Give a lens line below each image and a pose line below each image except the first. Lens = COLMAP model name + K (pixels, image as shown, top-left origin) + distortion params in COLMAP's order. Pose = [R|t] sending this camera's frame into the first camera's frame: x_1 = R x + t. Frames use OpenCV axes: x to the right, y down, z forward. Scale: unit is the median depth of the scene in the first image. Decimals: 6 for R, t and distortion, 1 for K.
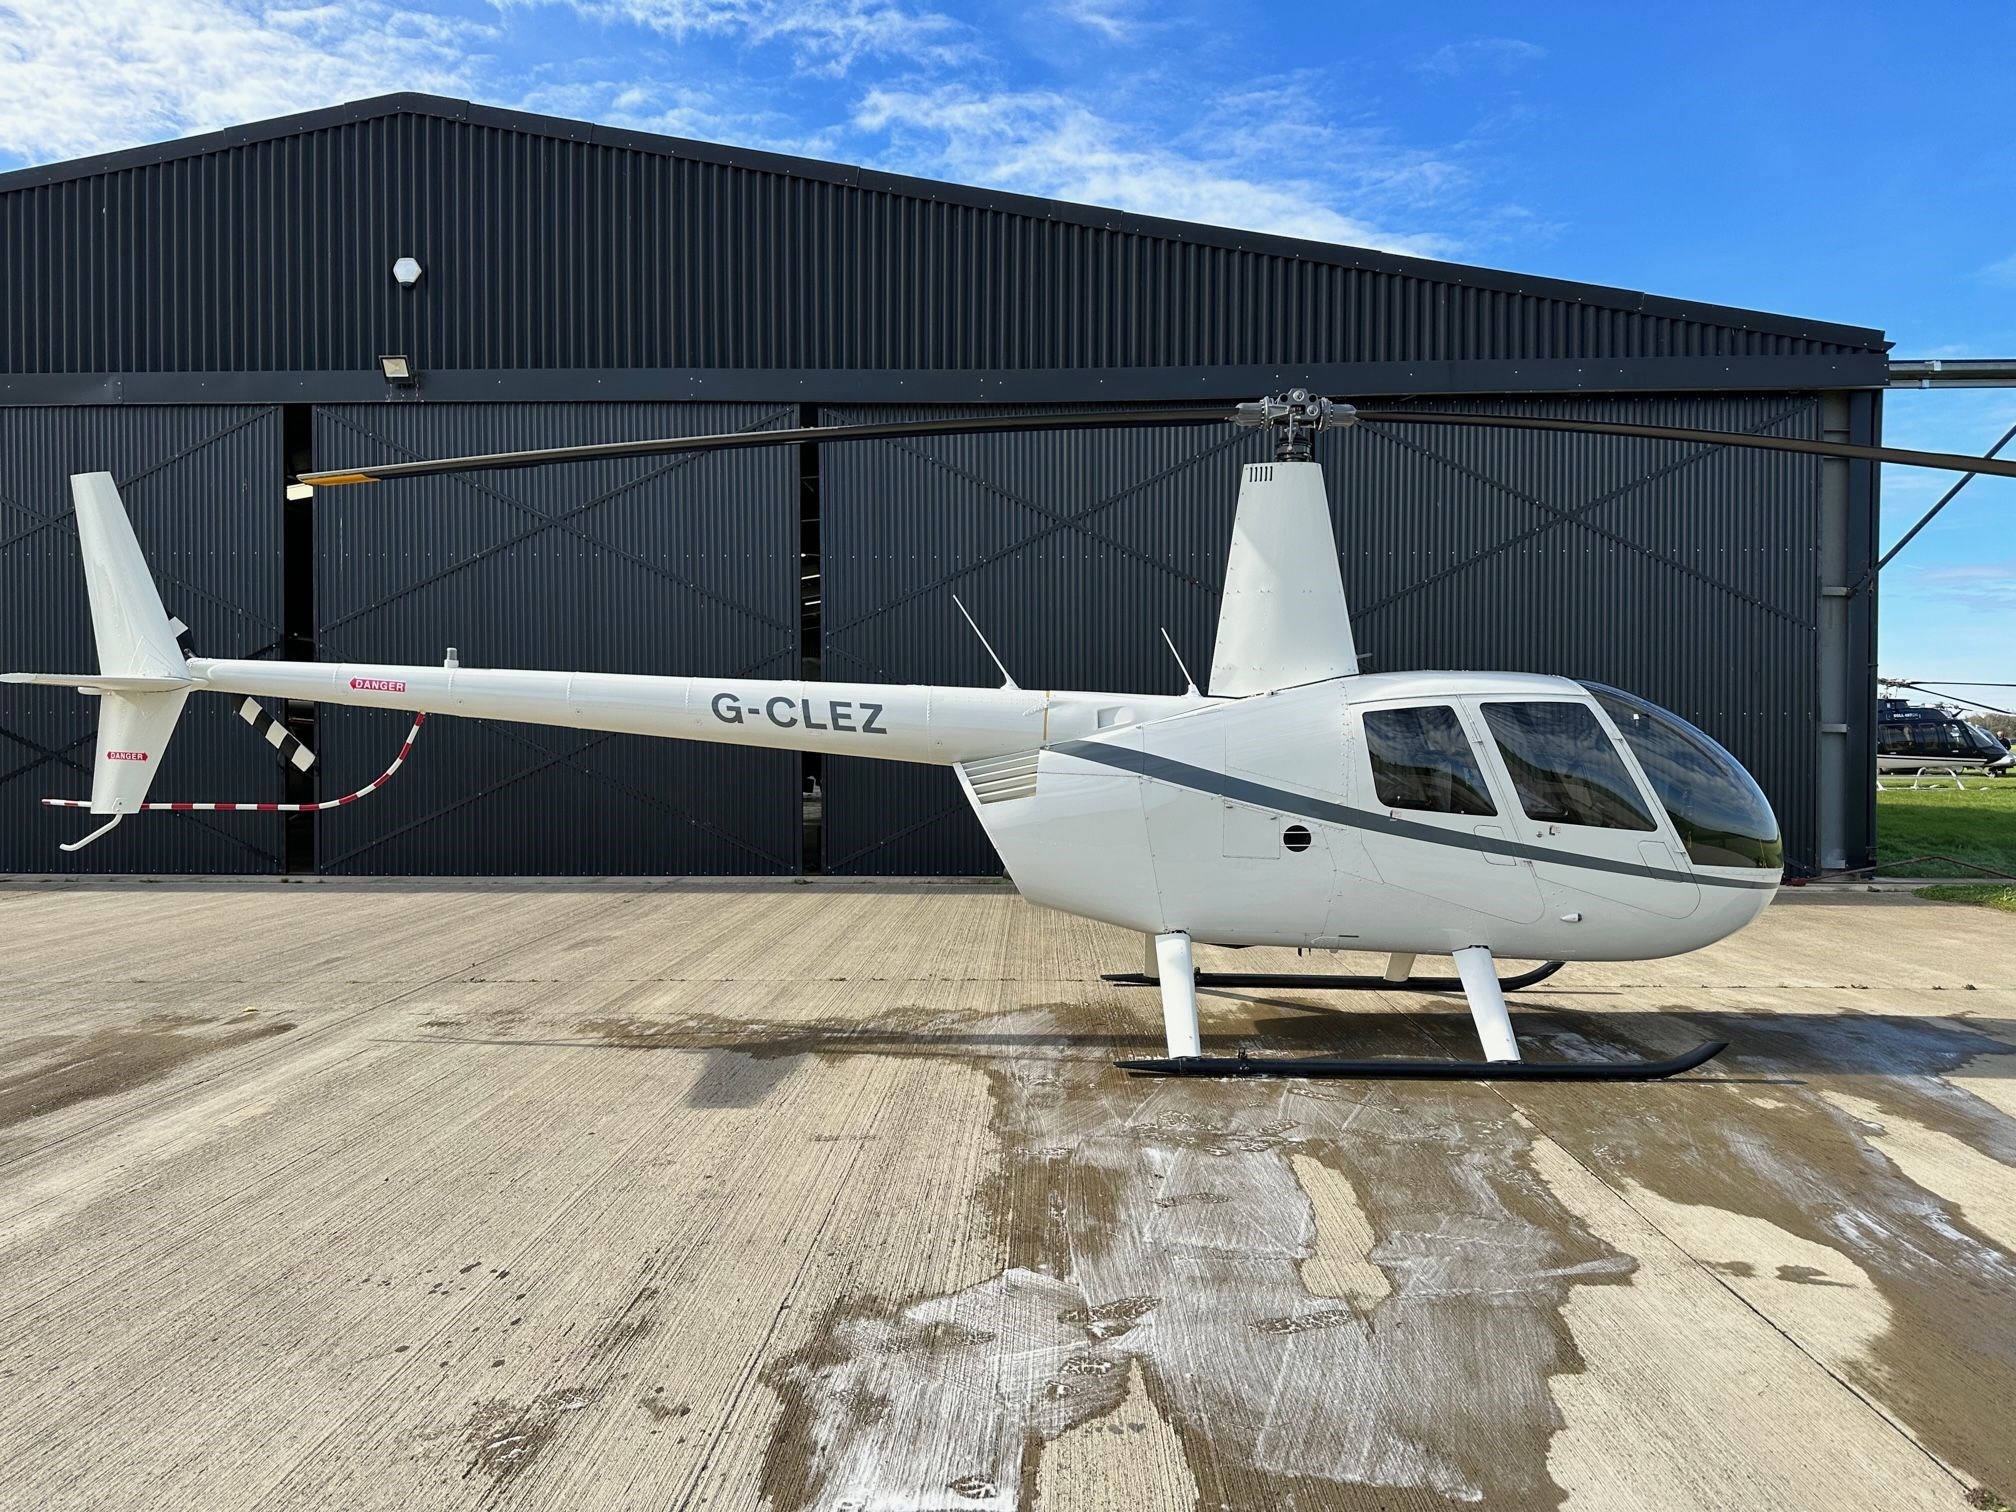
lens RADIAL K [[1417.3, 0, 1017.5], [0, 1417.3, 763.8], [0, 0, 1]] dist [0.070047, -0.083363]
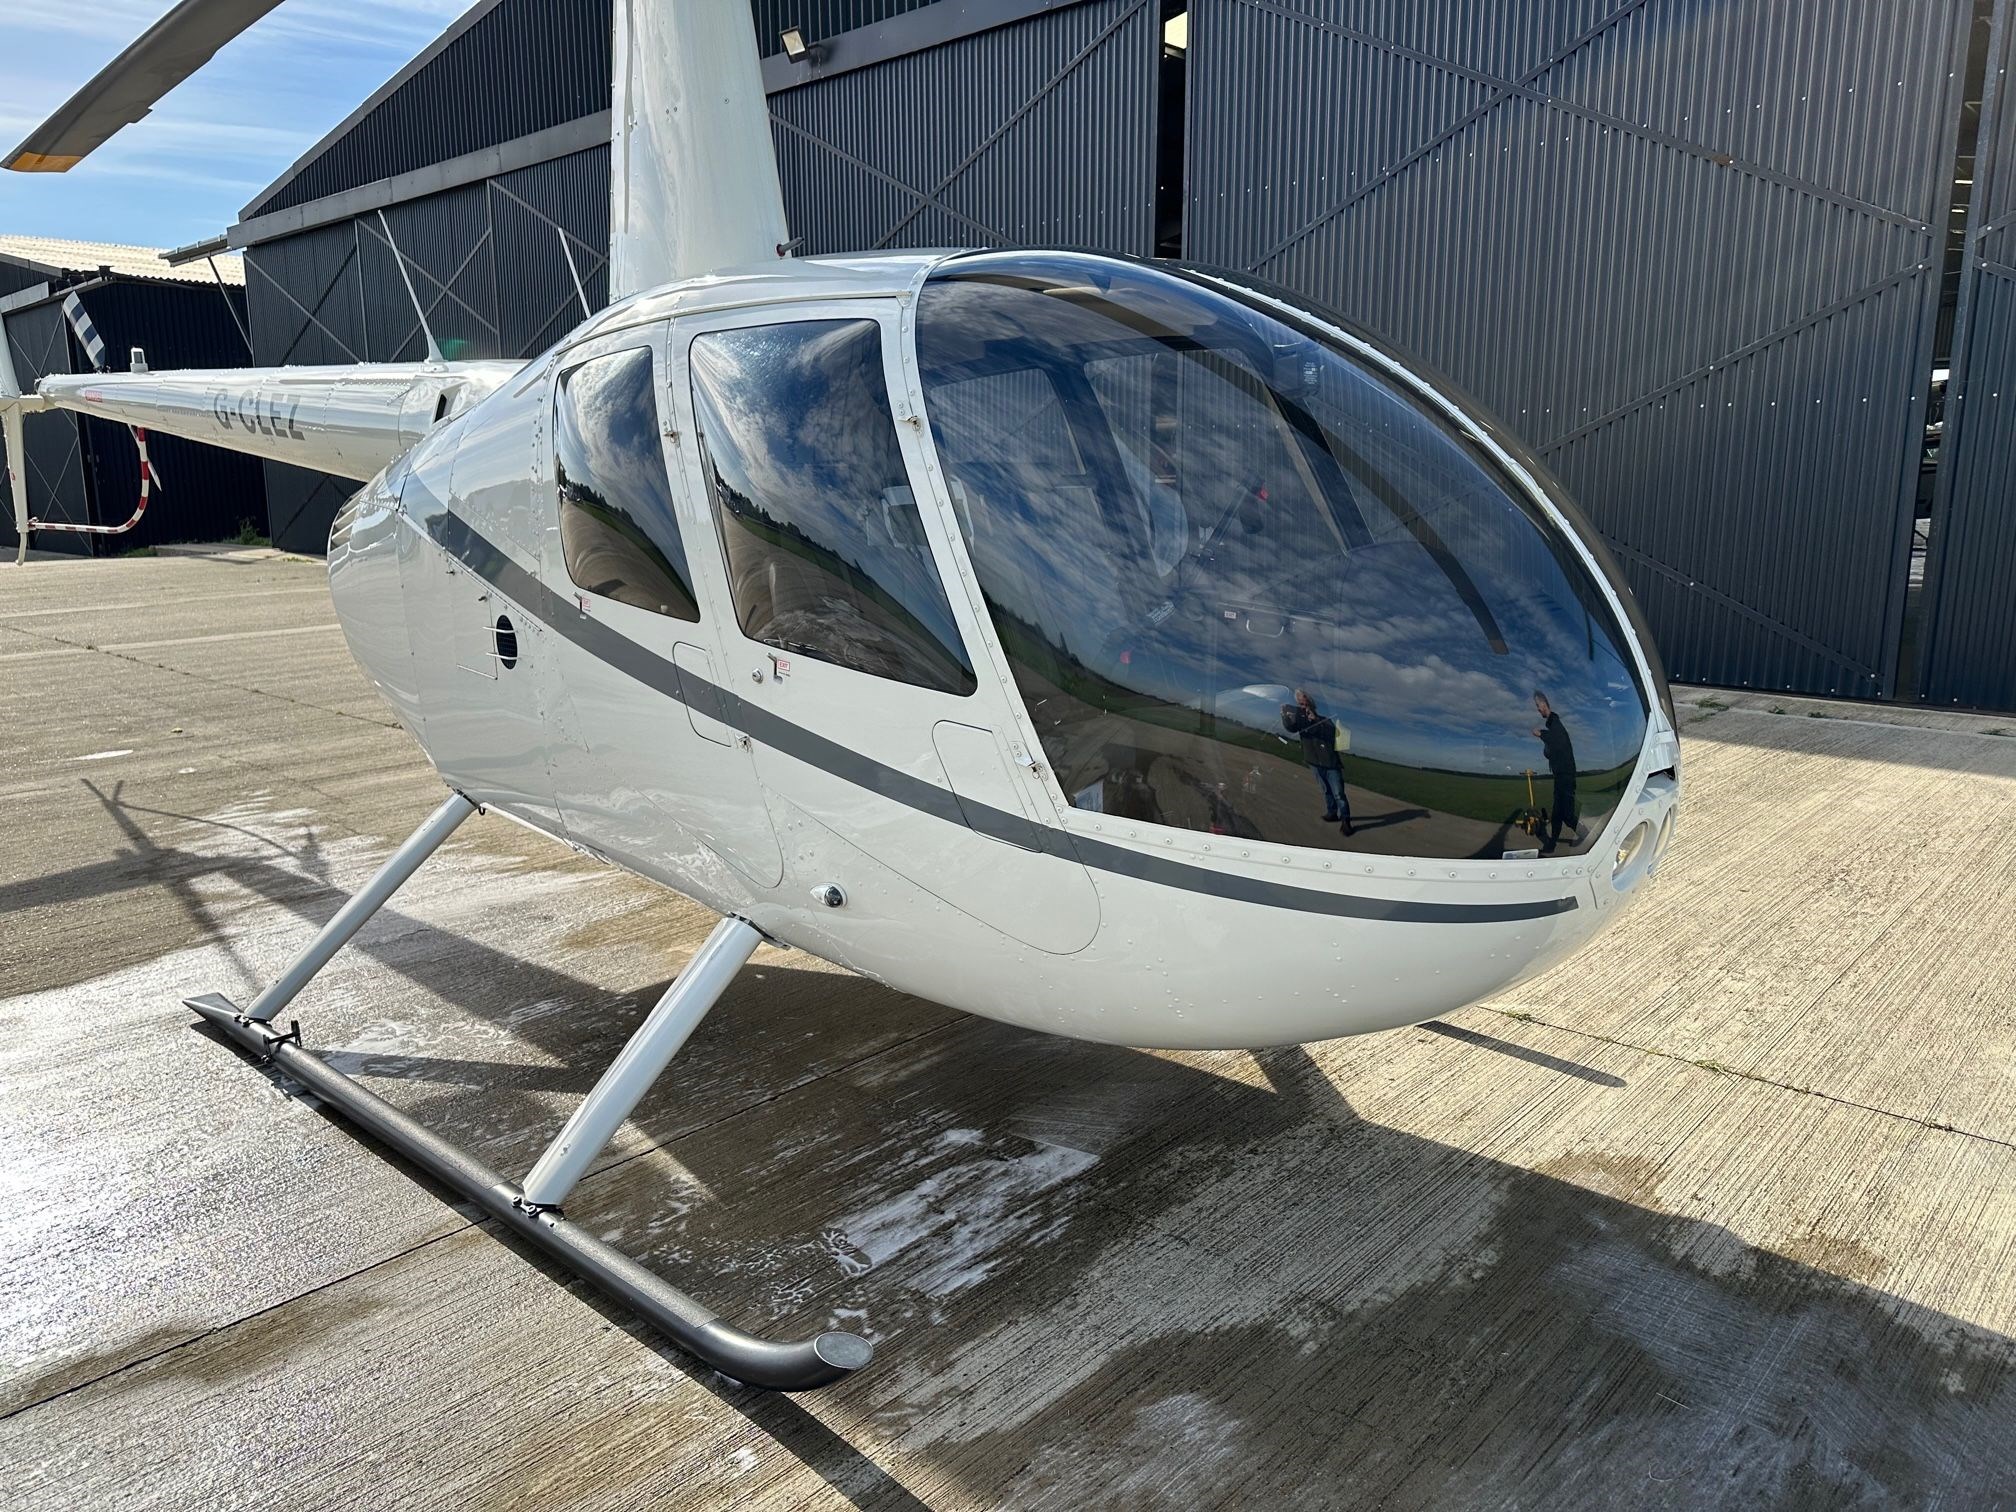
lens RADIAL K [[1426.4, 0, 1002.0], [0, 1426.4, 753.1], [0, 0, 1]] dist [0.073122, -0.087540]
pose [[0.746741, 0.123031, -0.653637, 0.620027], [-0.004044, 0.983565, 0.180511, -0.000215], [0.665103, -0.132152, 0.734965, 0.694380]]
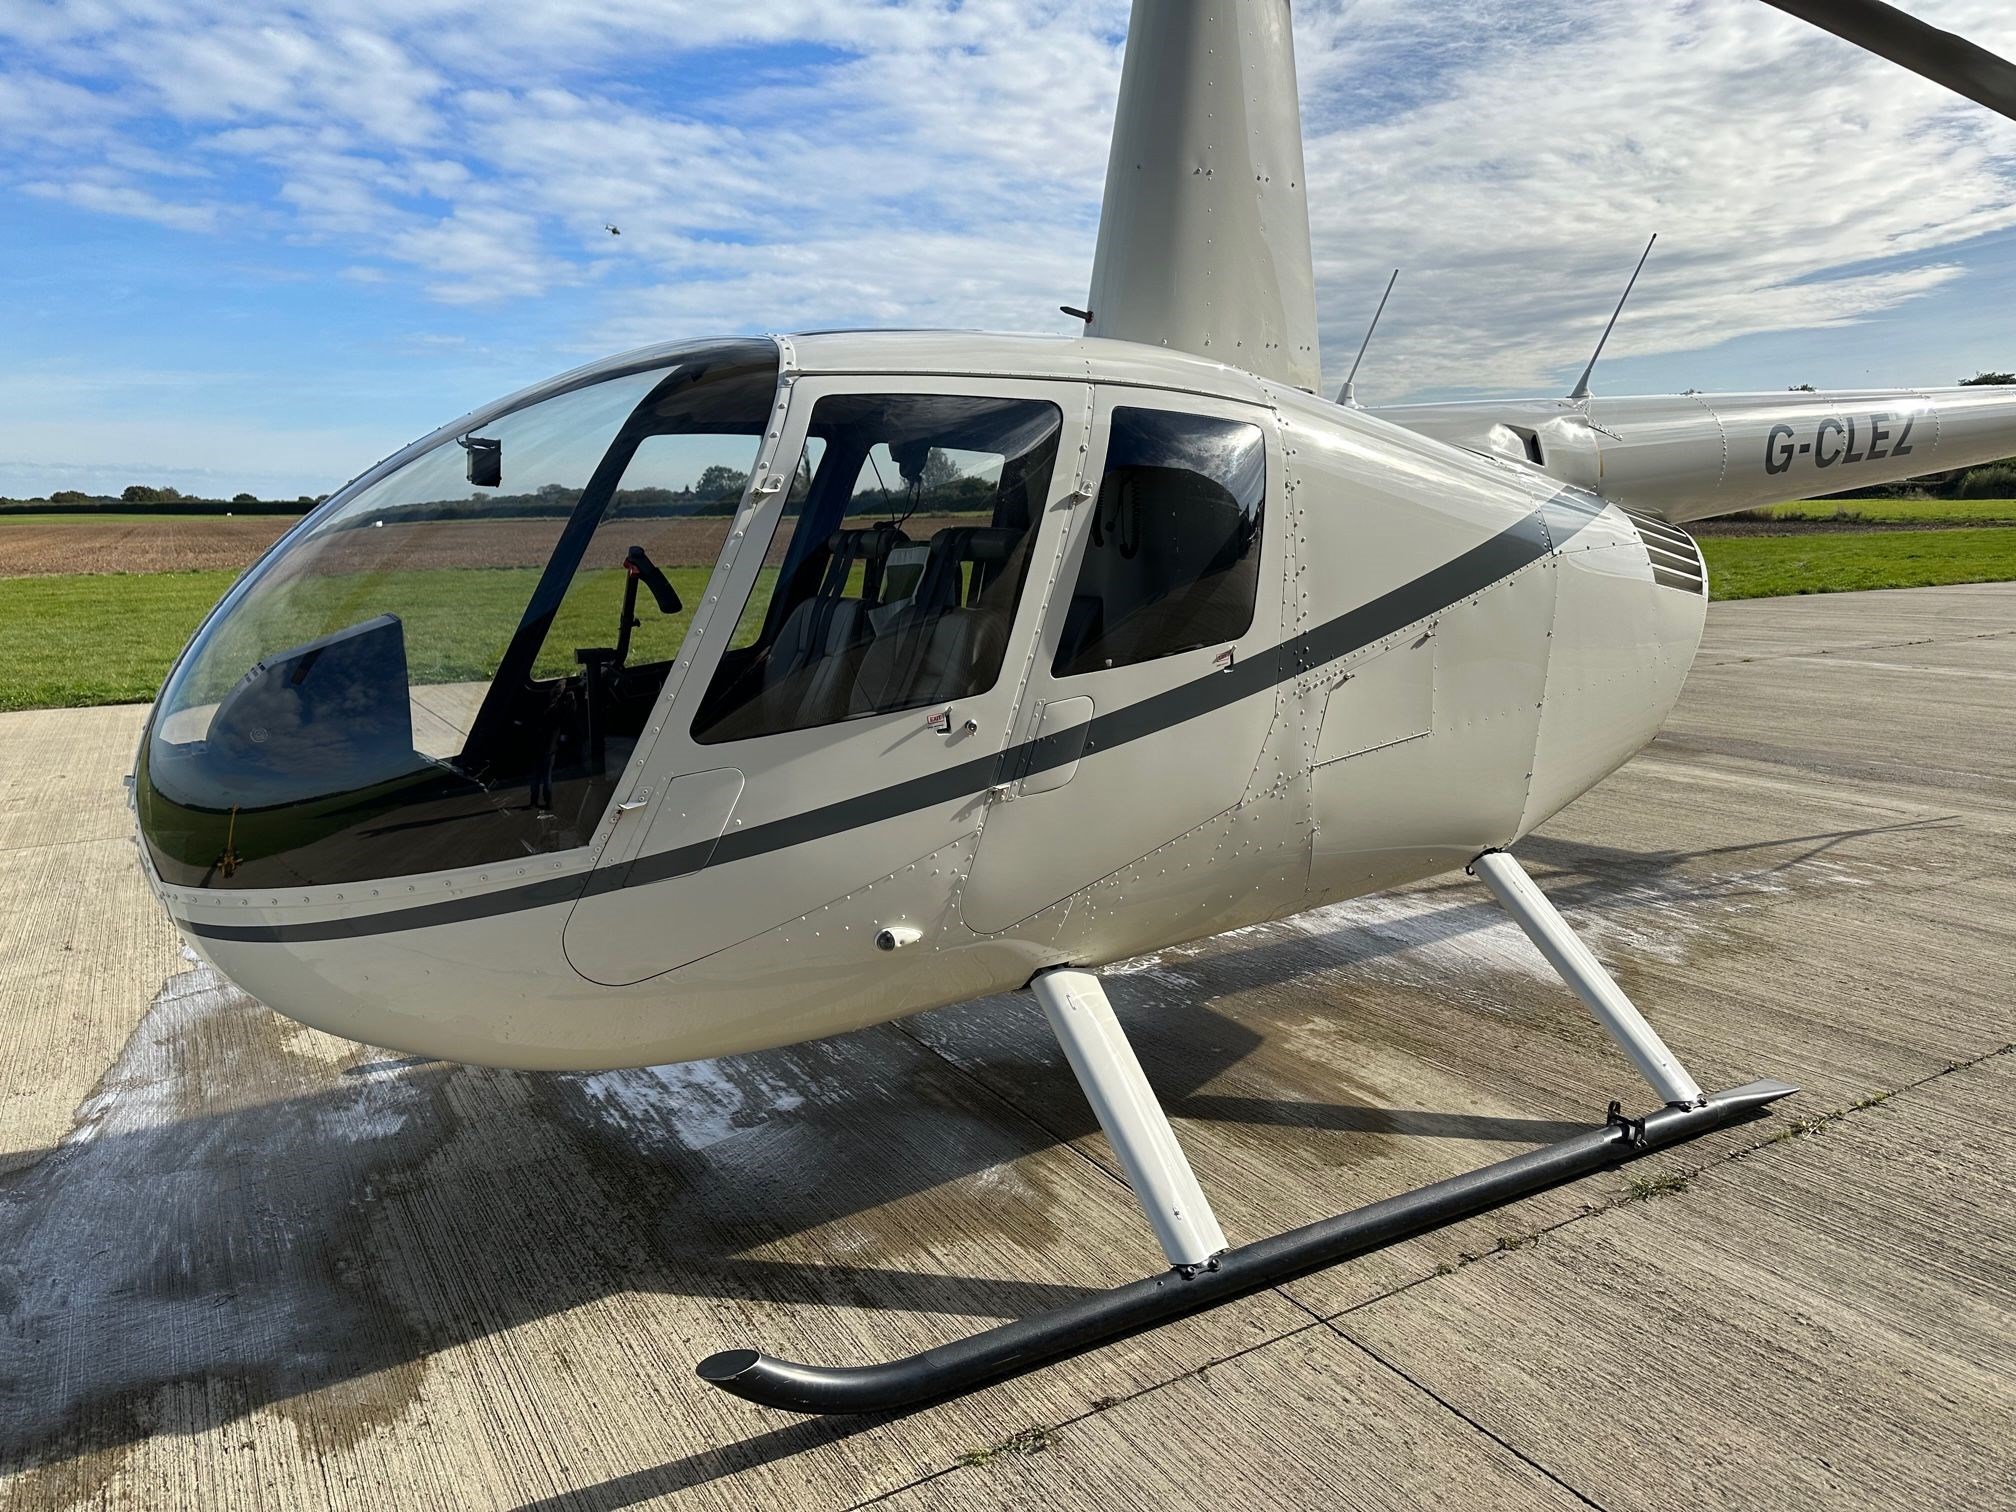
lens RADIAL K [[1411.0, 0, 1006.7], [0, 1411.0, 854.6], [0, 0, 1]] dist [0.037541, -0.043774]
pose [[-0.848715, 0.140124, -0.509949, 0.520477], [0.001596, 0.964934, 0.262489, -0.021992], [0.528848, 0.221965, -0.819177, 1.400568]]
